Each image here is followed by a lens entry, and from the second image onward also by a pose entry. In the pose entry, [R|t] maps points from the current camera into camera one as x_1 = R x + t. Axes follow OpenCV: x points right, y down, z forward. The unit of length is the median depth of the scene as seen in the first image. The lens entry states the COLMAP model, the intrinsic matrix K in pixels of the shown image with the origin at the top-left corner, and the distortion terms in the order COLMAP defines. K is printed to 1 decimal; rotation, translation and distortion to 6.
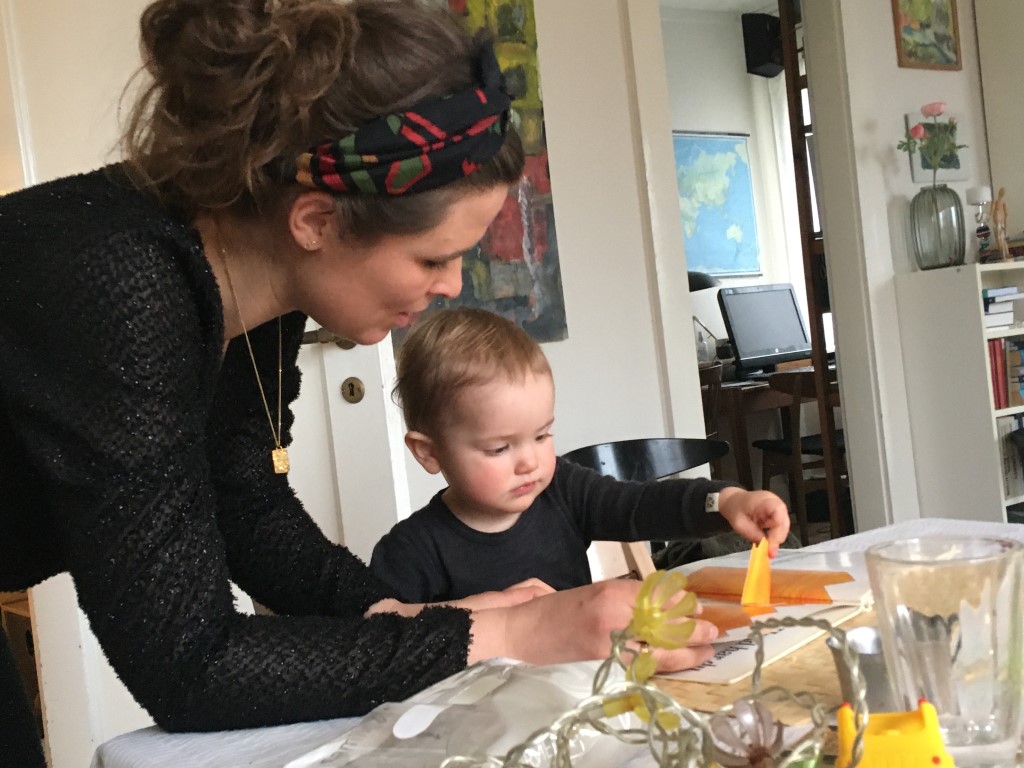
lens RADIAL K [[1255.8, 0, 512.0], [0, 1255.8, 384.0], [0, 0, 1]] dist [0.116738, -0.102137]
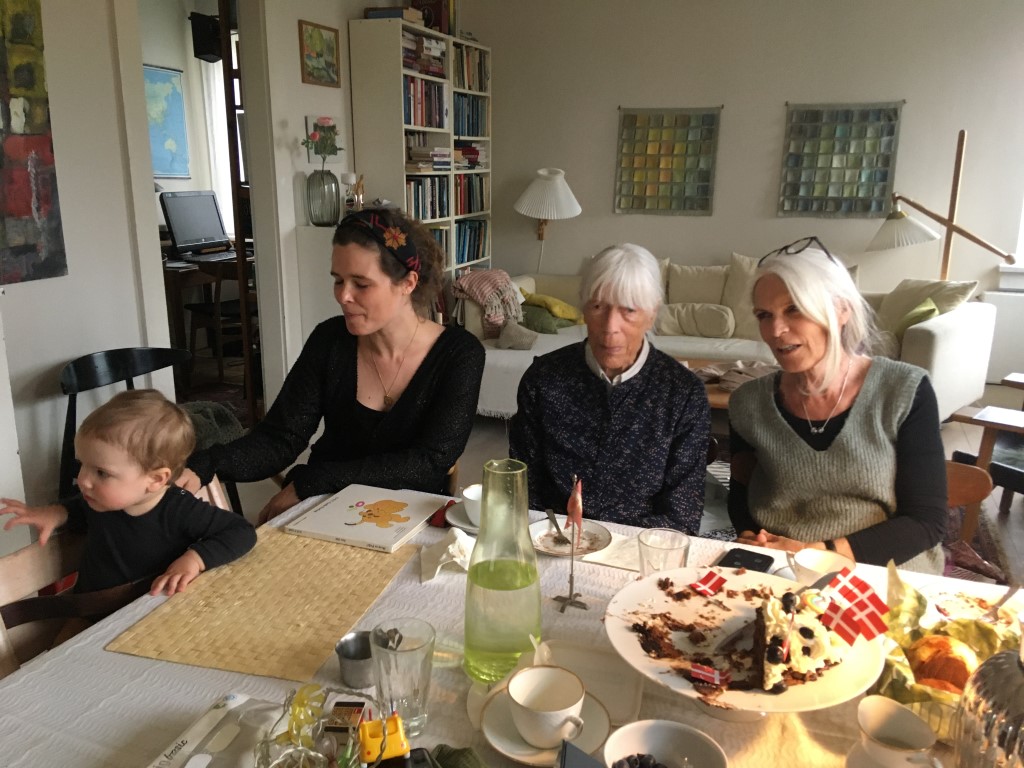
lens RADIAL K [[864.6, 0, 508.3], [0, 864.6, 386.2], [0, 0, 1]] dist [0.126539, -0.189730]
pose [[0.841838, -0.014475, 0.539536, -0.055672], [-0.091938, 0.981185, 0.169774, -0.097384], [-0.531843, -0.192526, 0.824668, -0.048357]]
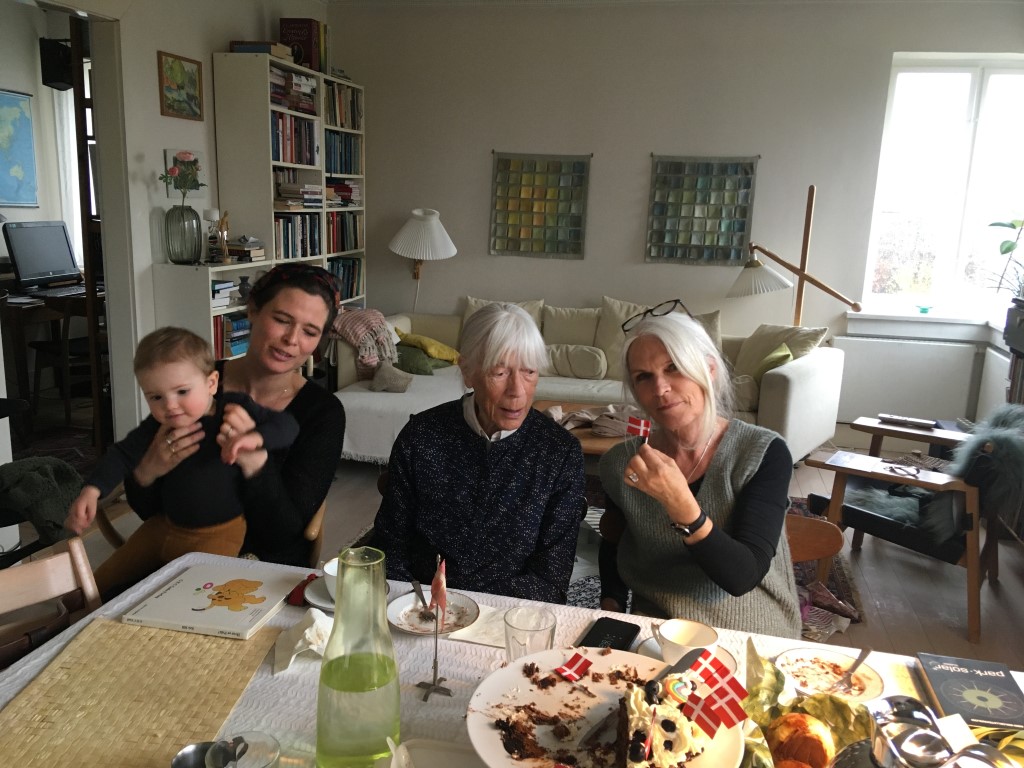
lens RADIAL K [[867.0, 0, 508.9], [0, 867.0, 385.3], [0, 0, 1]] dist [0.127366, -0.195492]
pose [[0.759350, 0.003605, 0.650672, -0.044651], [-0.107934, 0.986829, 0.120495, -0.112573], [-0.641668, -0.161727, 0.749738, -0.041252]]
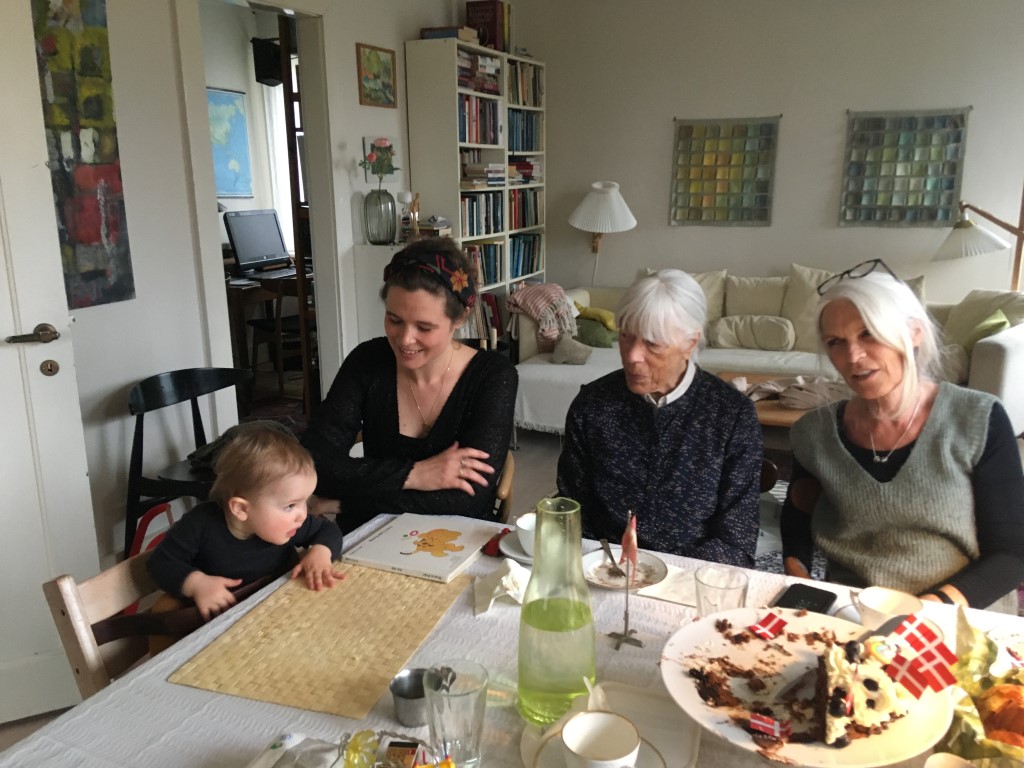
lens RADIAL K [[864.5, 0, 508.7], [0, 864.5, 384.0], [0, 0, 1]] dist [0.125665, -0.186893]
pose [[0.874106, -0.011049, 0.485610, -0.054421], [-0.078919, 0.983227, 0.164427, -0.107325], [-0.479282, -0.182050, 0.858573, -0.046275]]
